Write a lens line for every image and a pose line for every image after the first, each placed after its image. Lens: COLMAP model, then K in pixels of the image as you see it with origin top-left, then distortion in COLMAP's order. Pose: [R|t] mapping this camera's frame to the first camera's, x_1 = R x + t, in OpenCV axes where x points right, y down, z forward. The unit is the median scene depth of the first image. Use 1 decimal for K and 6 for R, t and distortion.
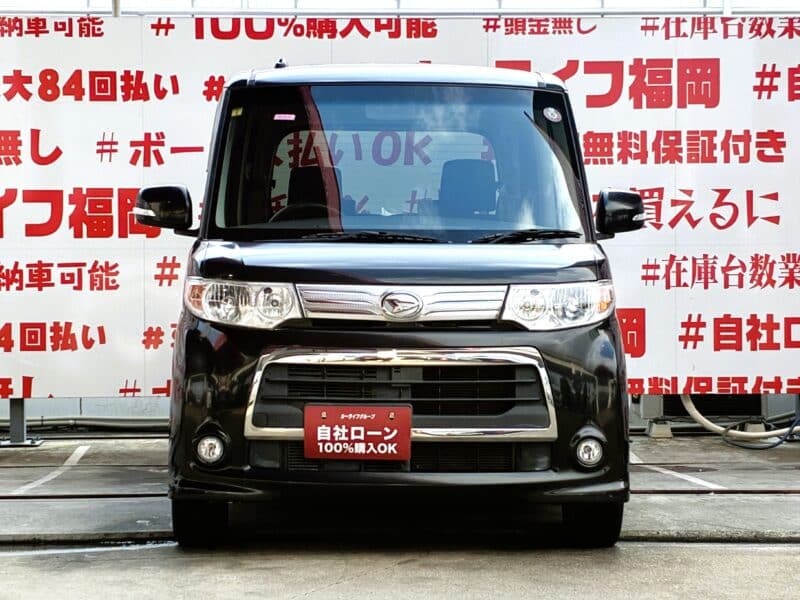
lens RADIAL K [[2071.7, 0, 404.2], [0, 2071.7, 294.6], [0, 0, 1]] dist [0.264429, 0.000000]
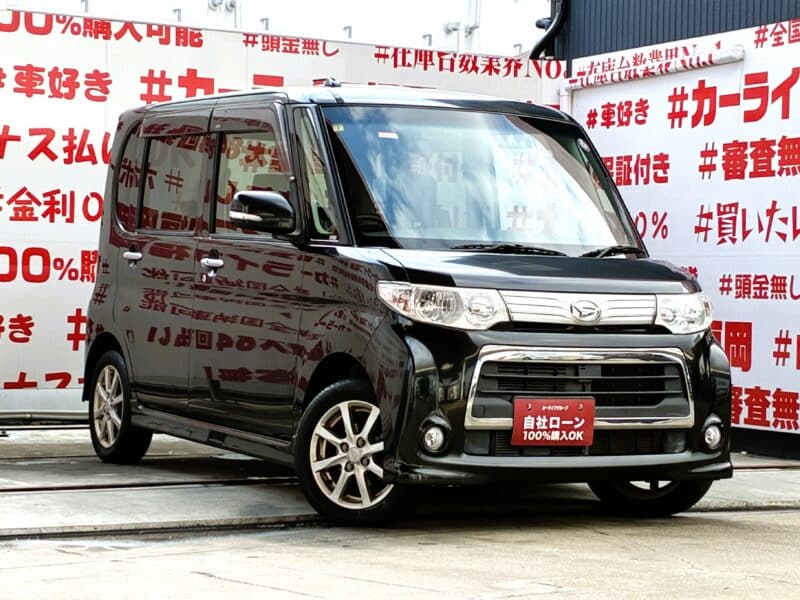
lens RADIAL K [[2071.7, 0, 374.2], [0, 2071.7, 279.6], [0, 0, 1]] dist [0.264429, 0.000000]
pose [[0.887112, 0.028265, 0.460687, -0.390091], [-0.023261, 0.999593, -0.016538, 0.009434], [-0.460967, 0.003955, 0.887408, 0.023502]]
